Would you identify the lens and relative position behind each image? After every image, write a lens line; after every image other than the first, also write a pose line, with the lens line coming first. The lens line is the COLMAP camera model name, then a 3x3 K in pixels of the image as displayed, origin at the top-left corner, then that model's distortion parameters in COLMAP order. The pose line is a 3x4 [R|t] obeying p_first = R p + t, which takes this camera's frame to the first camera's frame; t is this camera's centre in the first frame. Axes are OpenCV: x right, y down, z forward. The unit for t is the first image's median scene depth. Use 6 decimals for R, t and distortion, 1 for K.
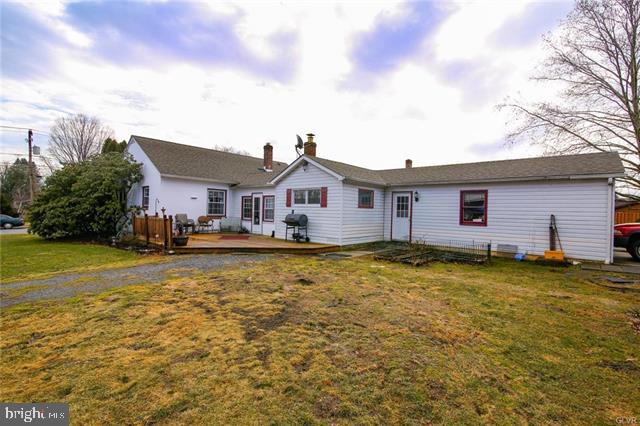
lens RADIAL K [[310.9, 0, 319.9], [0, 310.9, 213.3], [0, 0, 1]] dist [-0.021447, -0.000537]
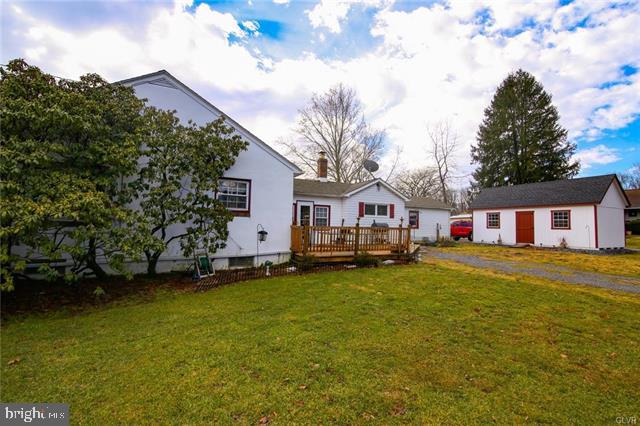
lens RADIAL K [[310.9, 0, 320.0], [0, 310.9, 213.9], [0, 0, 1]] dist [-0.021447, -0.000537]
pose [[0.264537, 0.022021, 0.964124, -1.321050], [-0.002051, 0.999750, -0.022272, -0.005673], [-0.964373, 0.003914, 0.264516, 0.843429]]
